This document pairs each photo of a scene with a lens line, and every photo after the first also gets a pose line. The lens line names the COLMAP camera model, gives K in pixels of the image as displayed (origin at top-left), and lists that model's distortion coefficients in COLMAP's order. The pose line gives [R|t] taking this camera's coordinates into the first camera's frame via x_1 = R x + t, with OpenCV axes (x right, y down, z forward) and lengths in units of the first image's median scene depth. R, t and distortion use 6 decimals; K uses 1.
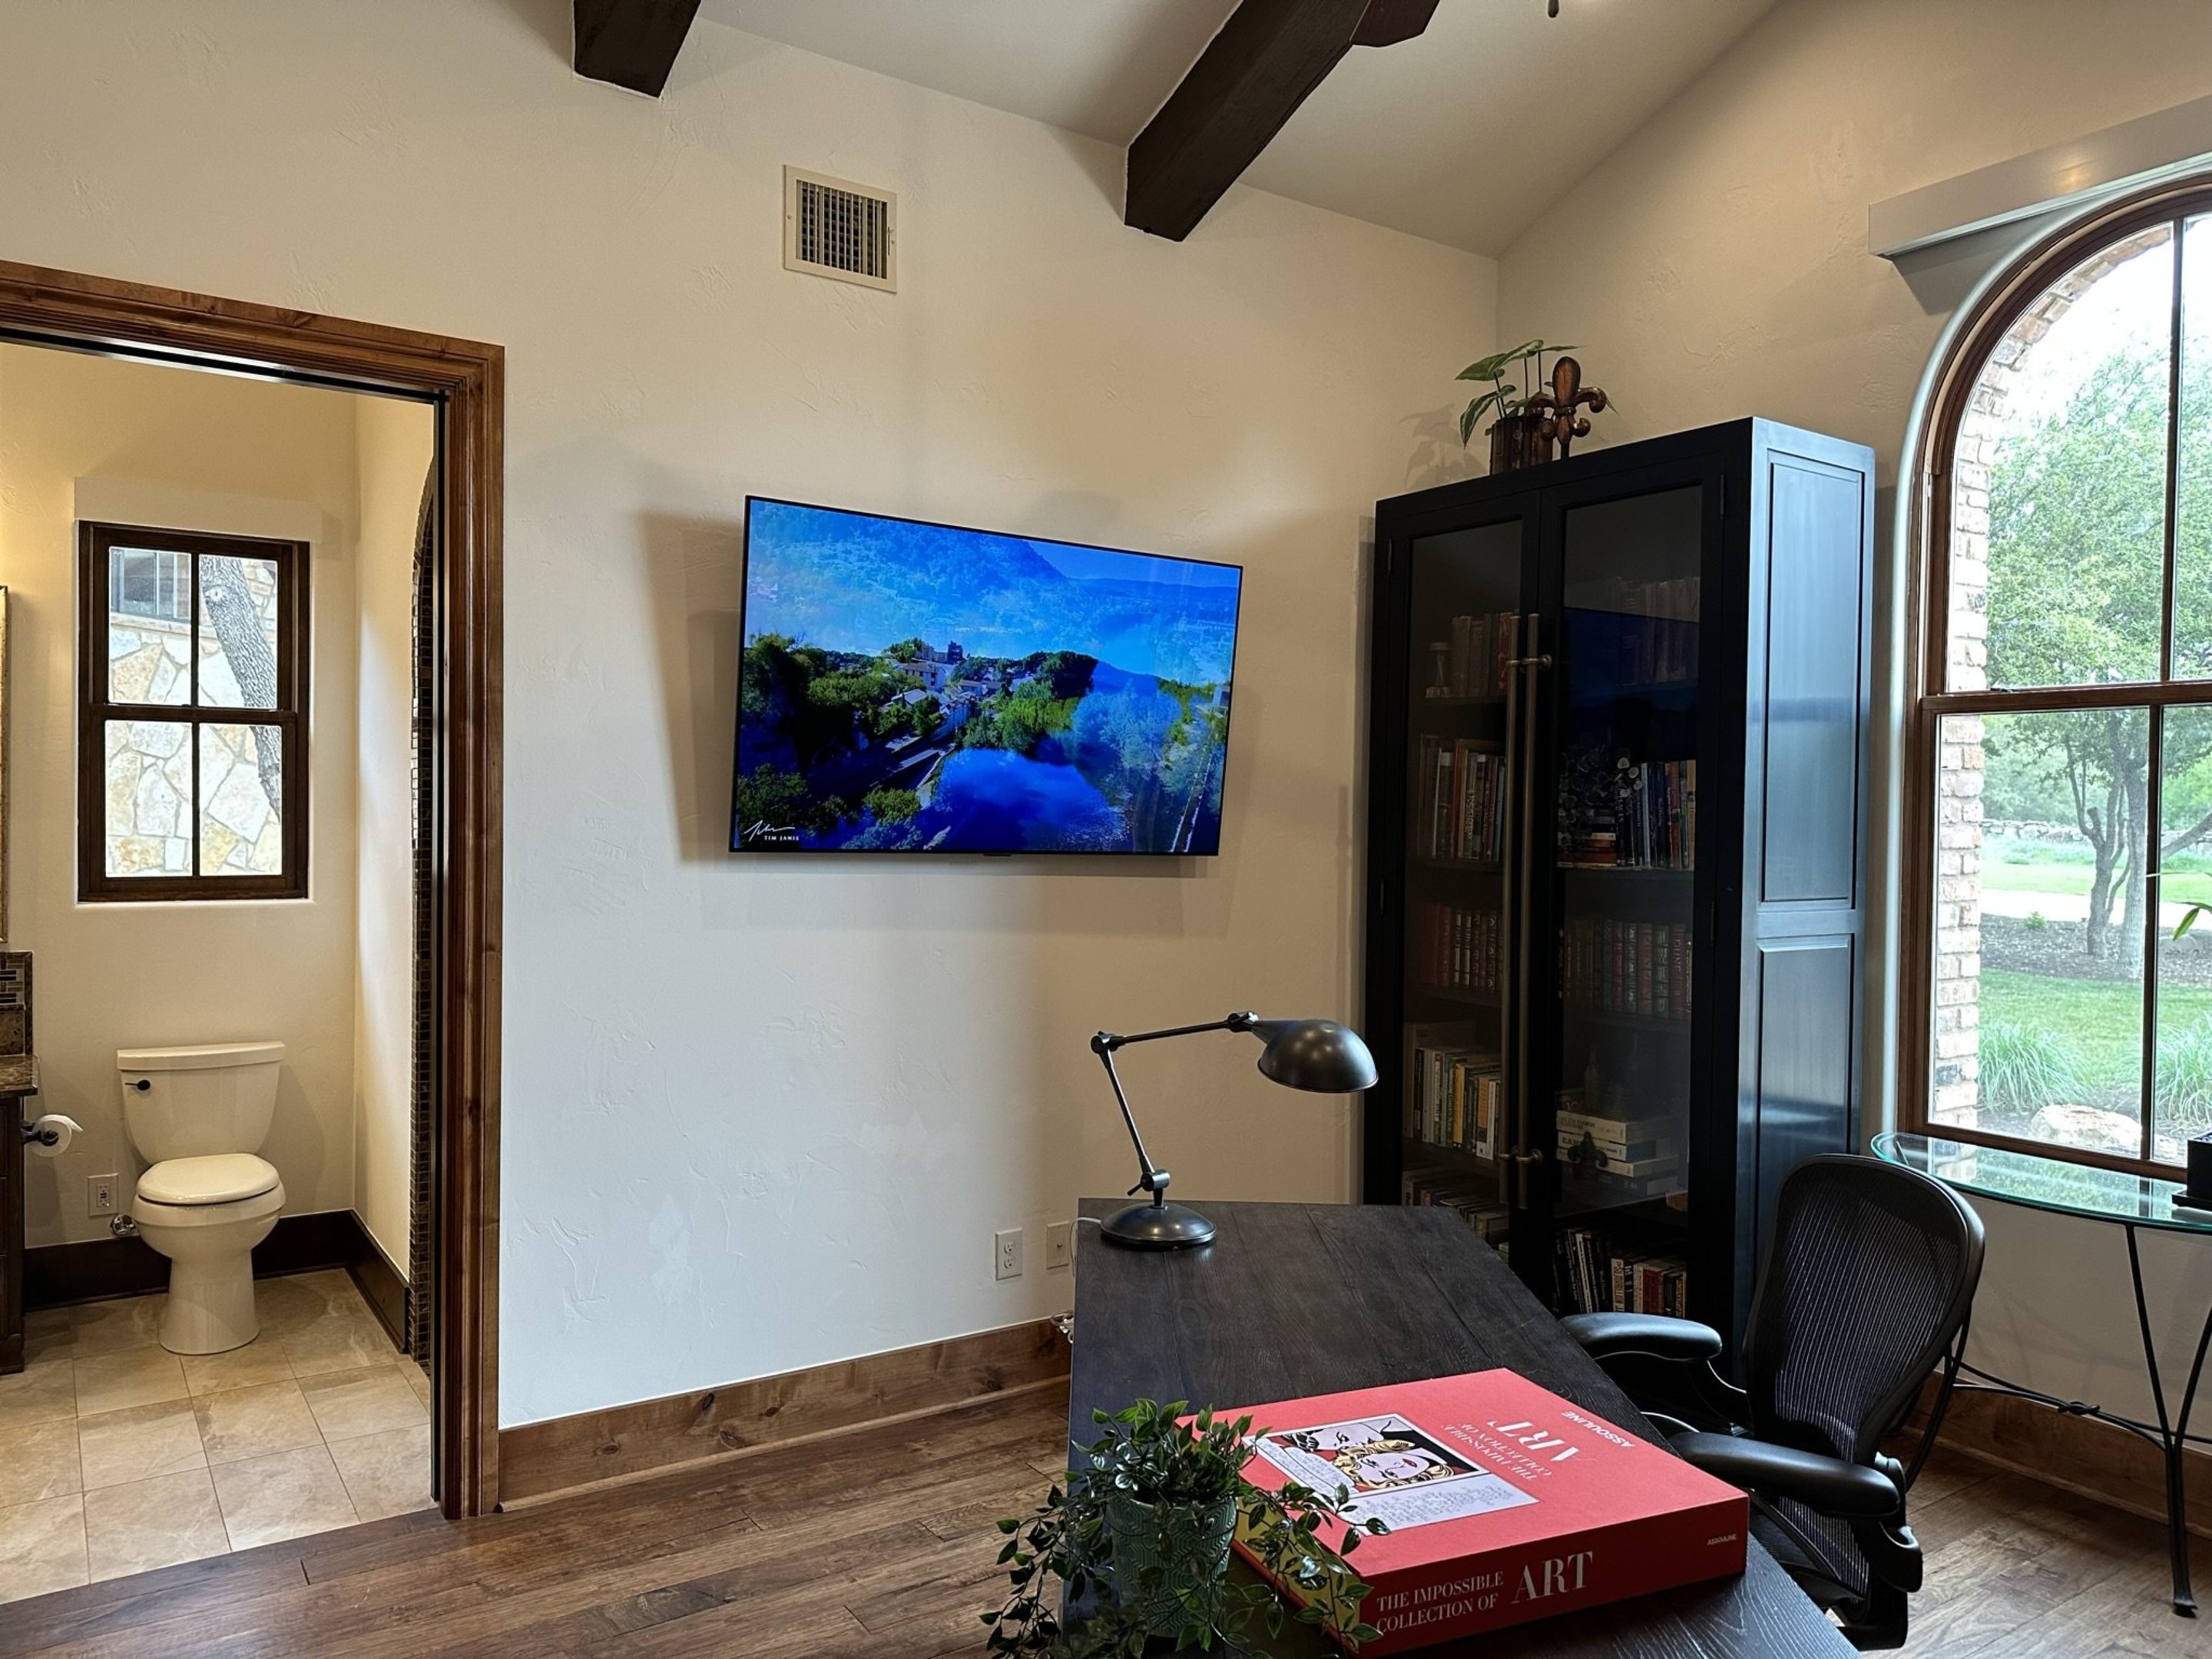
lens RADIAL K [[1559.8, 0, 1101.9], [0, 1559.8, 832.3], [0, 0, 1]] dist [-0.007972, -0.006303]
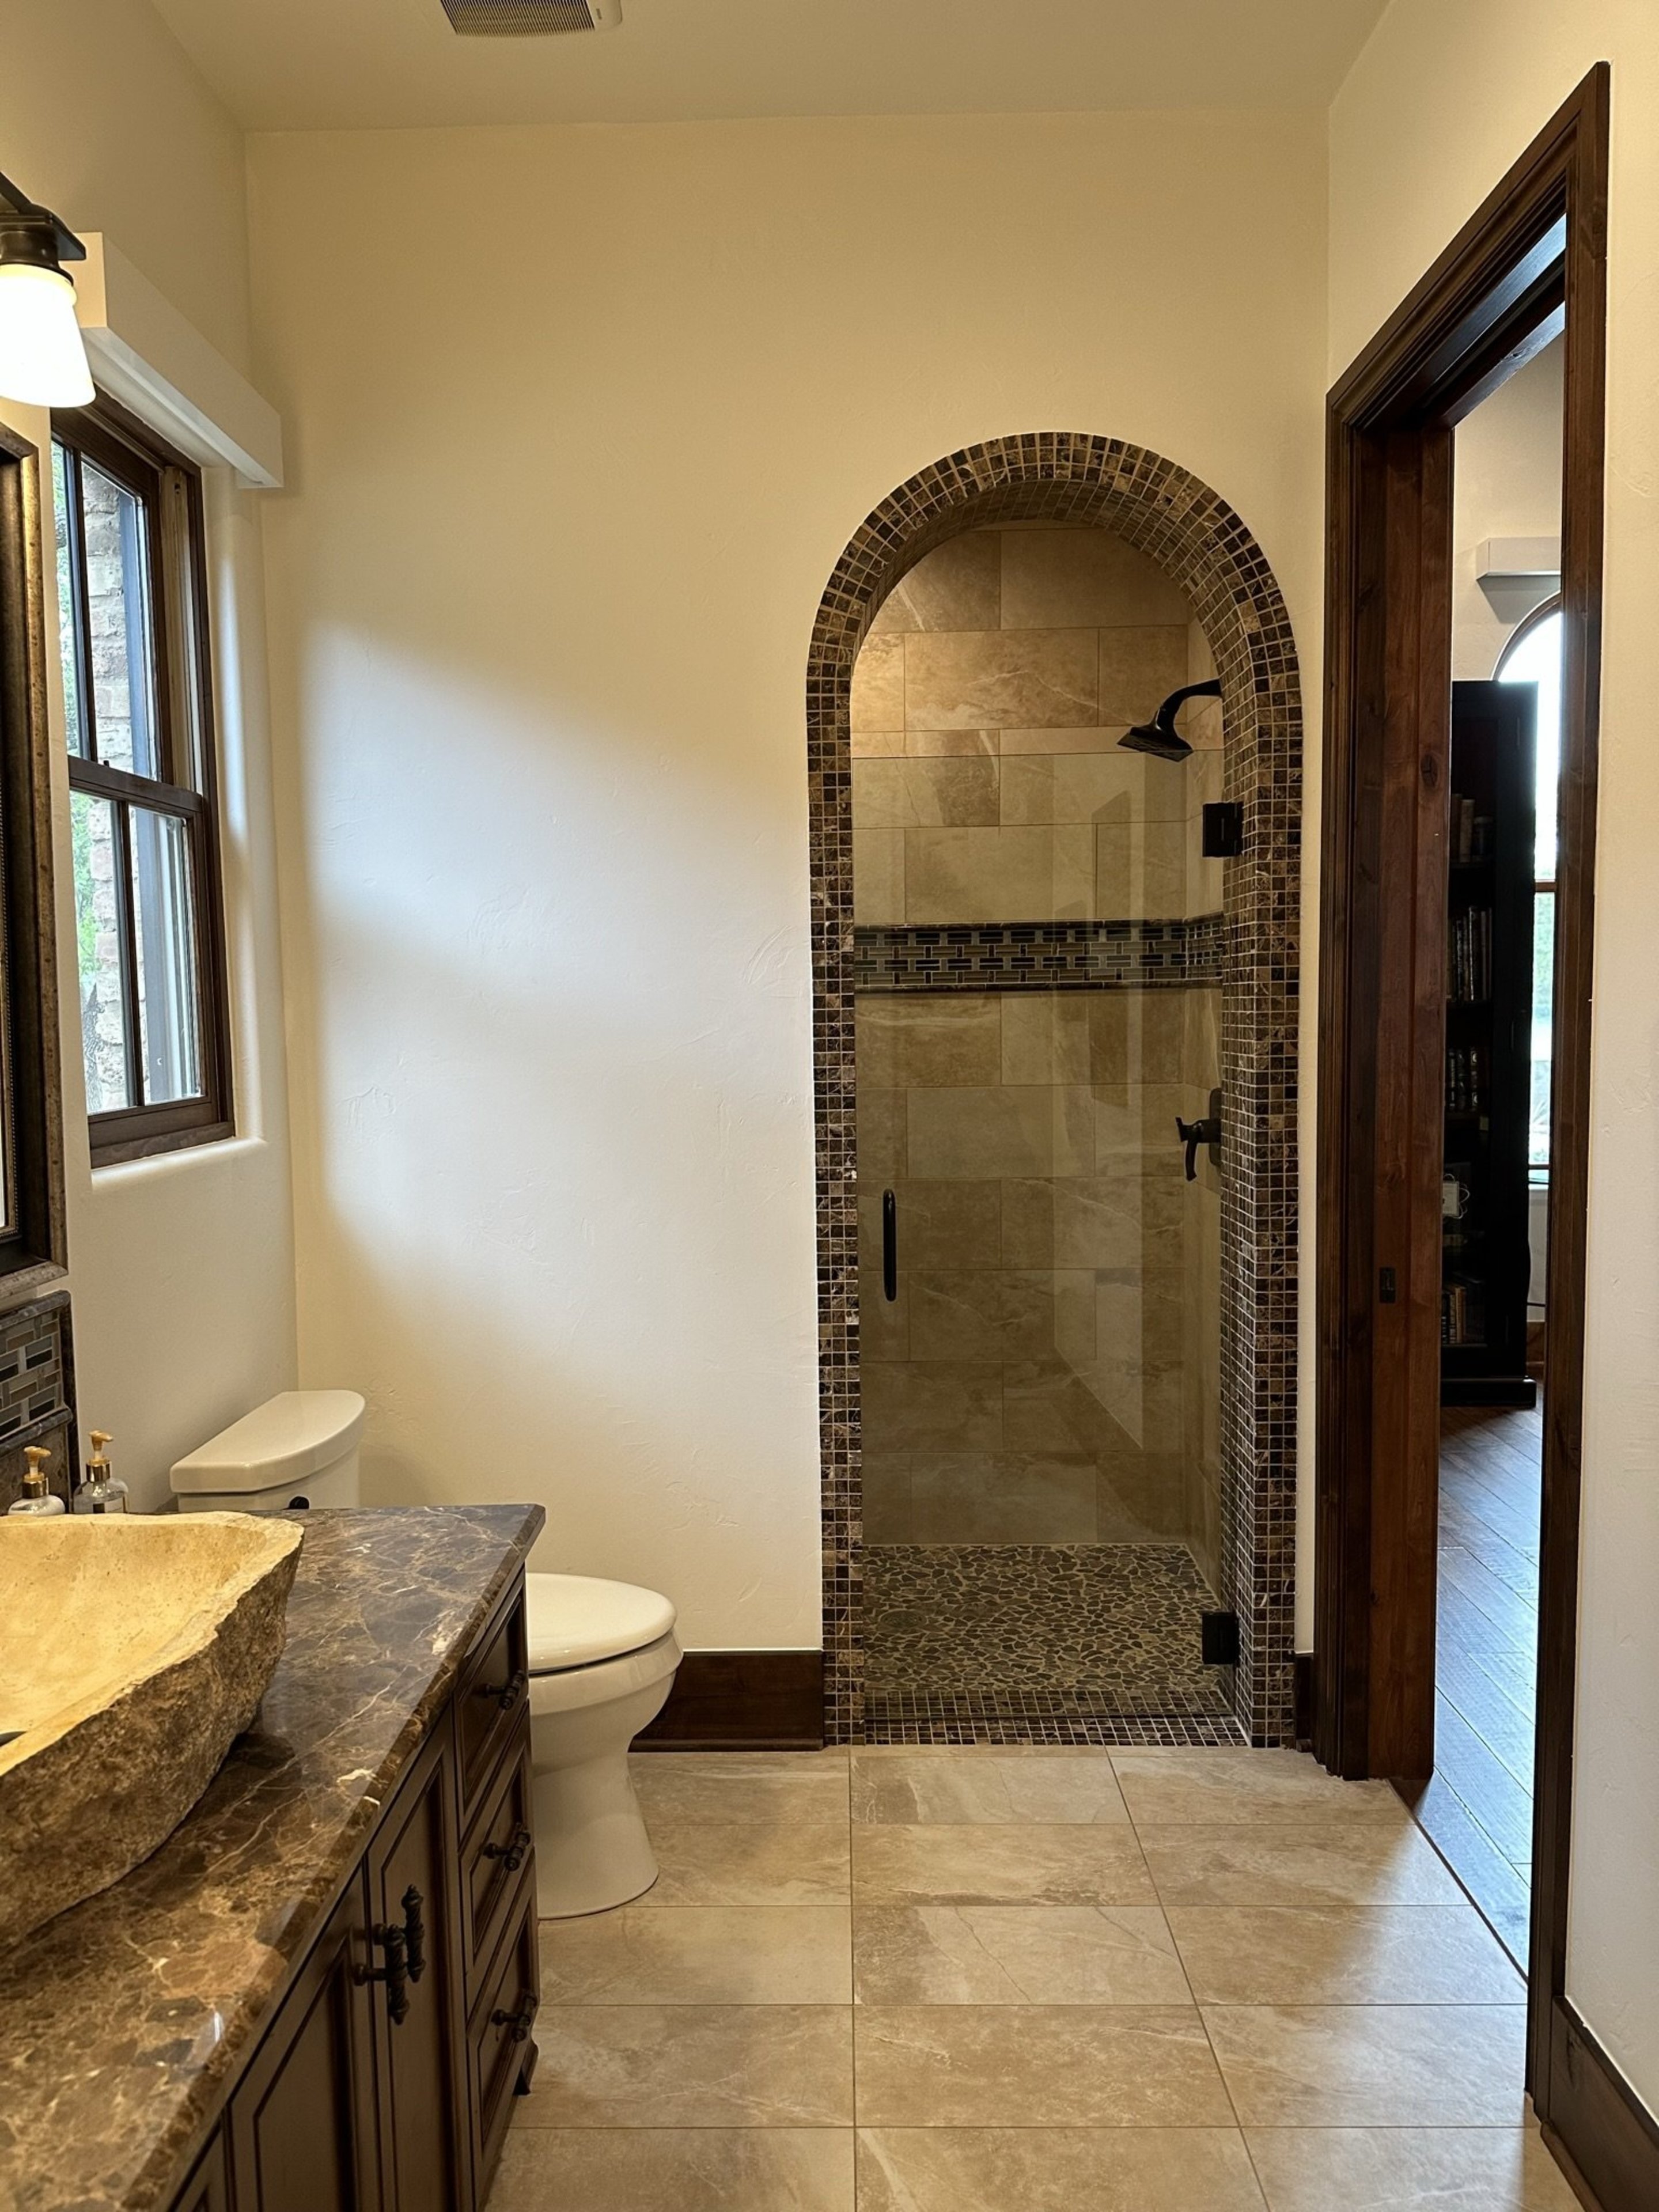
lens RADIAL K [[1559.8, 0, 821.0], [0, 1559.8, 1106.7], [0, 0, 1]] dist [-0.007972, -0.006303]
pose [[0.581700, -0.077792, 0.809675, -1.056715], [0.033341, 0.996860, 0.071823, -0.001028], [-0.812720, -0.014783, 0.582467, 0.639406]]
